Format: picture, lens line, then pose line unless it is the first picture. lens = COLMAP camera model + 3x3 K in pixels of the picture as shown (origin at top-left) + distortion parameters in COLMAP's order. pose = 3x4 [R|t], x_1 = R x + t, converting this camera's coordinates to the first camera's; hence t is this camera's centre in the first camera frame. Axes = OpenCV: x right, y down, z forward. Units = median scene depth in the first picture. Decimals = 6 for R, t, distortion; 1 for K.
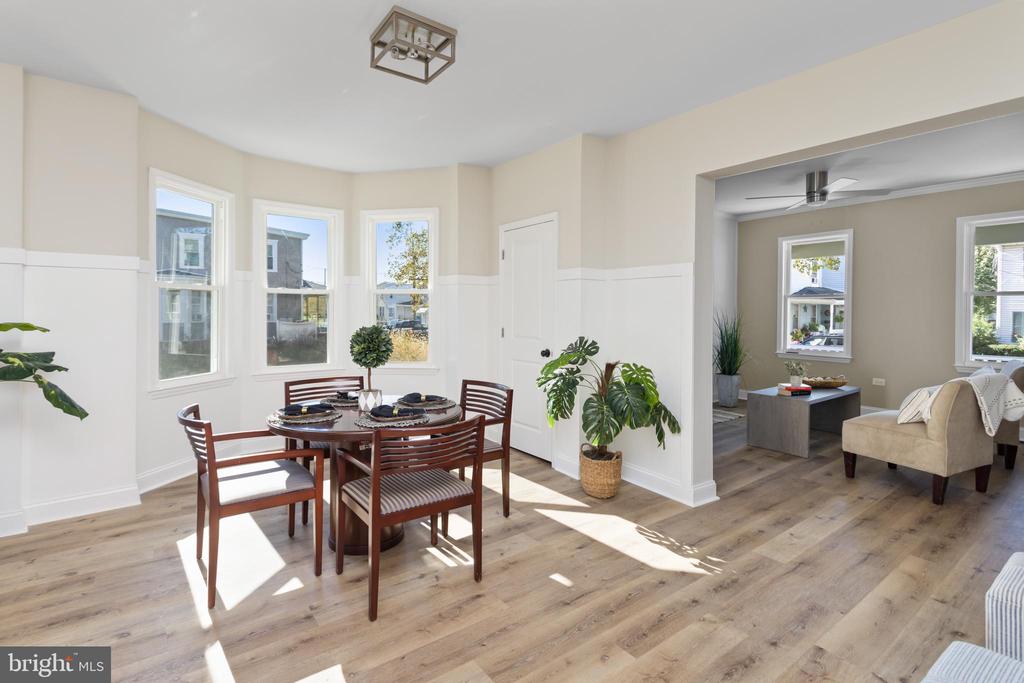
lens RADIAL K [[494.7, 0, 499.9], [0, 494.7, 317.2], [0, 0, 1]] dist [0.002307, -0.000312]
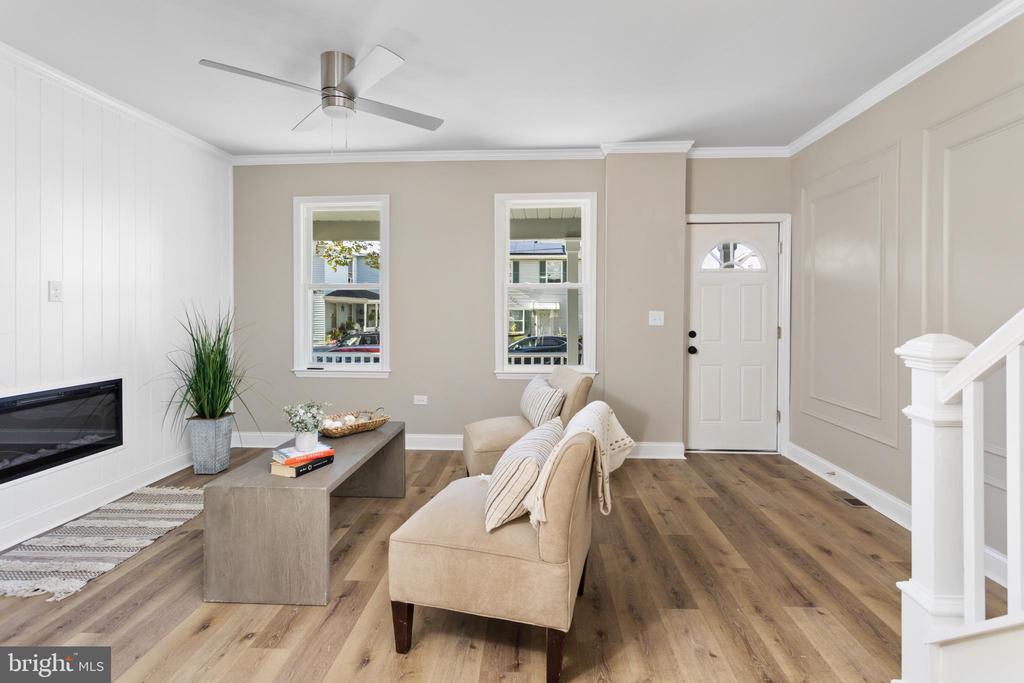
lens RADIAL K [[494.7, 0, 518.0], [0, 494.7, 316.3], [0, 0, 1]] dist [0.002307, -0.000312]
pose [[0.629810, -0.011660, 0.776662, 0.300778], [0.012598, 0.999909, 0.004796, 0.000876], [-0.776647, 0.006764, 0.629900, 0.449447]]
